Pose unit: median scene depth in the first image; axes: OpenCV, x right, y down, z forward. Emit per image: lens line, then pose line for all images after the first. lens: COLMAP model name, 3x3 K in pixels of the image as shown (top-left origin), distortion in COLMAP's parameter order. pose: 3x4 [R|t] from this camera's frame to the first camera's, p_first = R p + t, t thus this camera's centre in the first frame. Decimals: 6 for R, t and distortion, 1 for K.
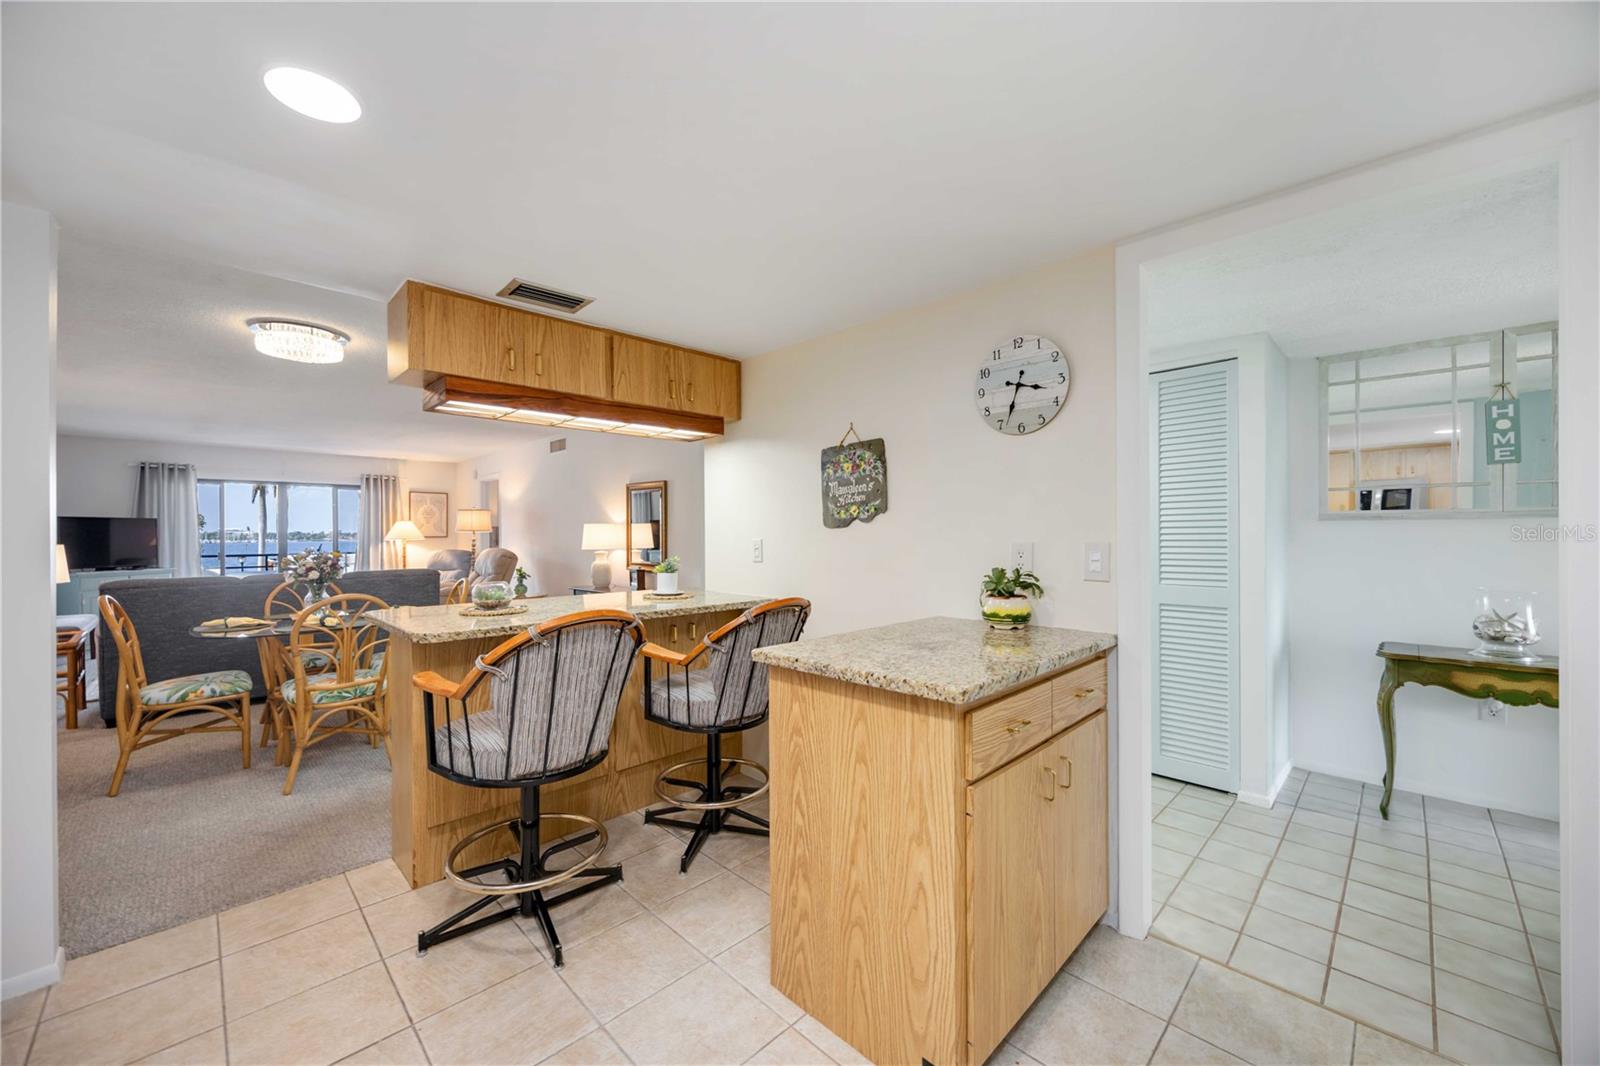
lens RADIAL K [[620.1, 0, 800.0], [0, 620.1, 533.0], [0, 0, 1]] dist [-0.003554, -0.000084]
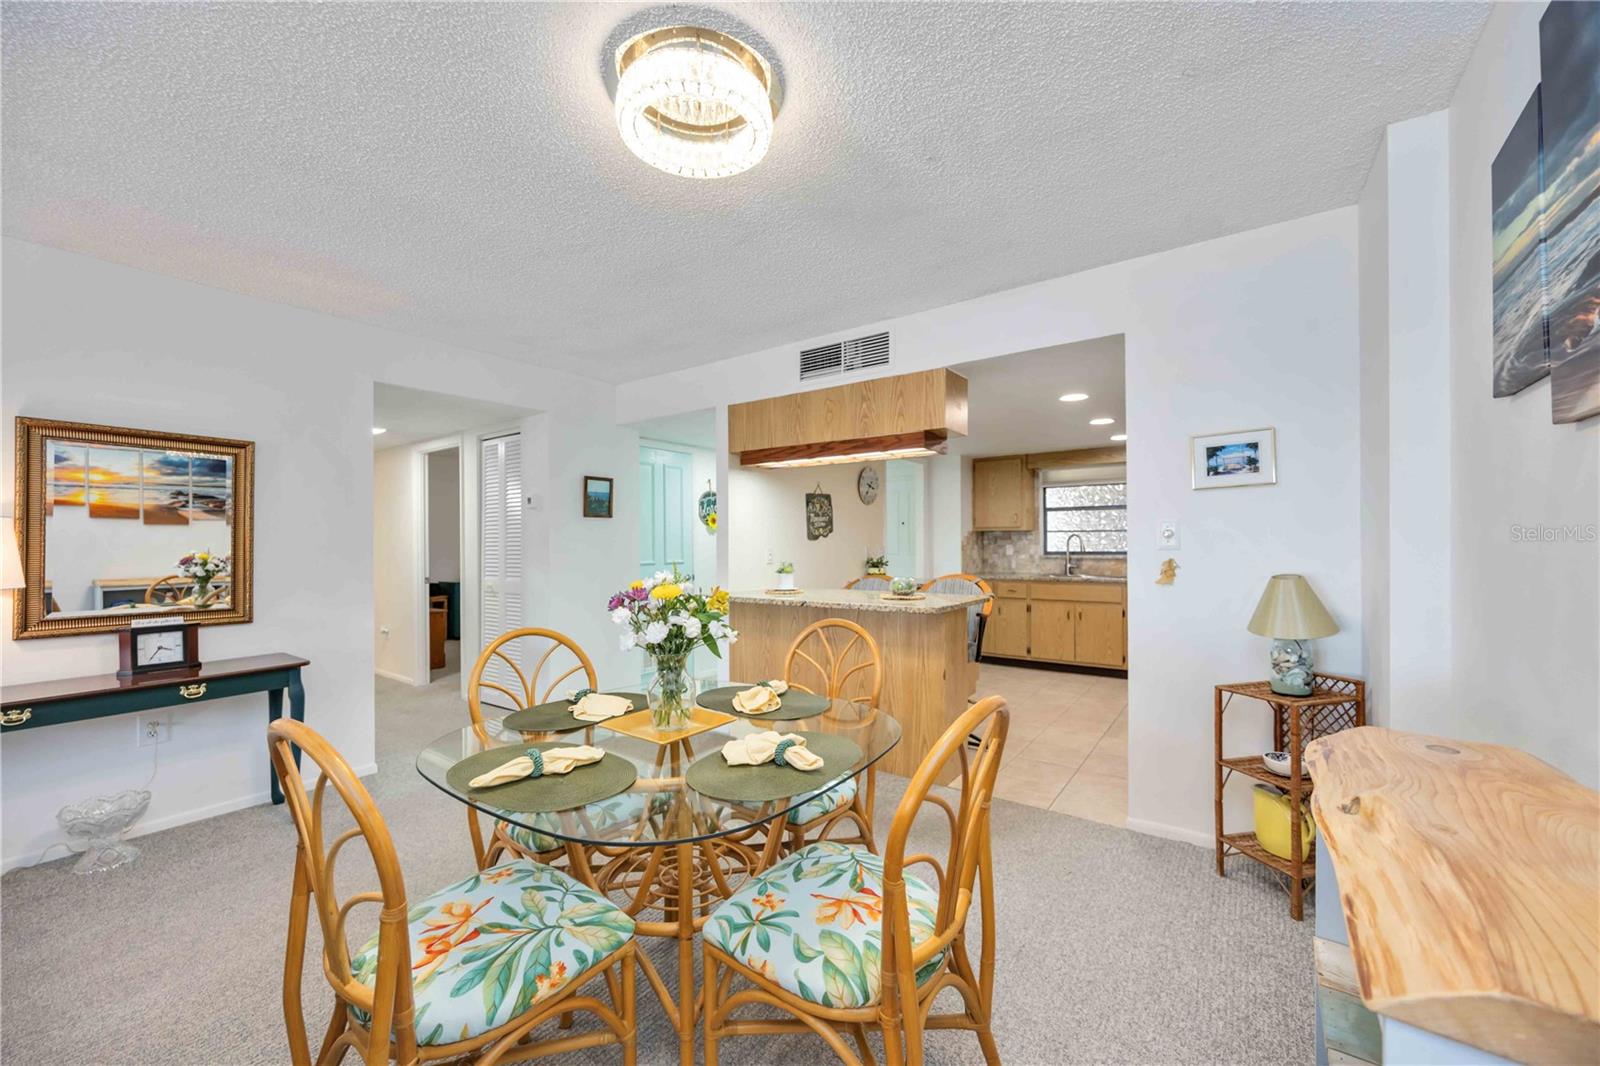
lens RADIAL K [[617.0, 0, 799.3], [0, 617.0, 543.6], [0, 0, 1]] dist [-0.000094, 0.000337]
pose [[-0.159614, 0.006163, 0.987160, -1.704981], [0.006146, 0.999967, -0.005249, 0.010819], [-0.987160, 0.005230, -0.159647, 1.354858]]
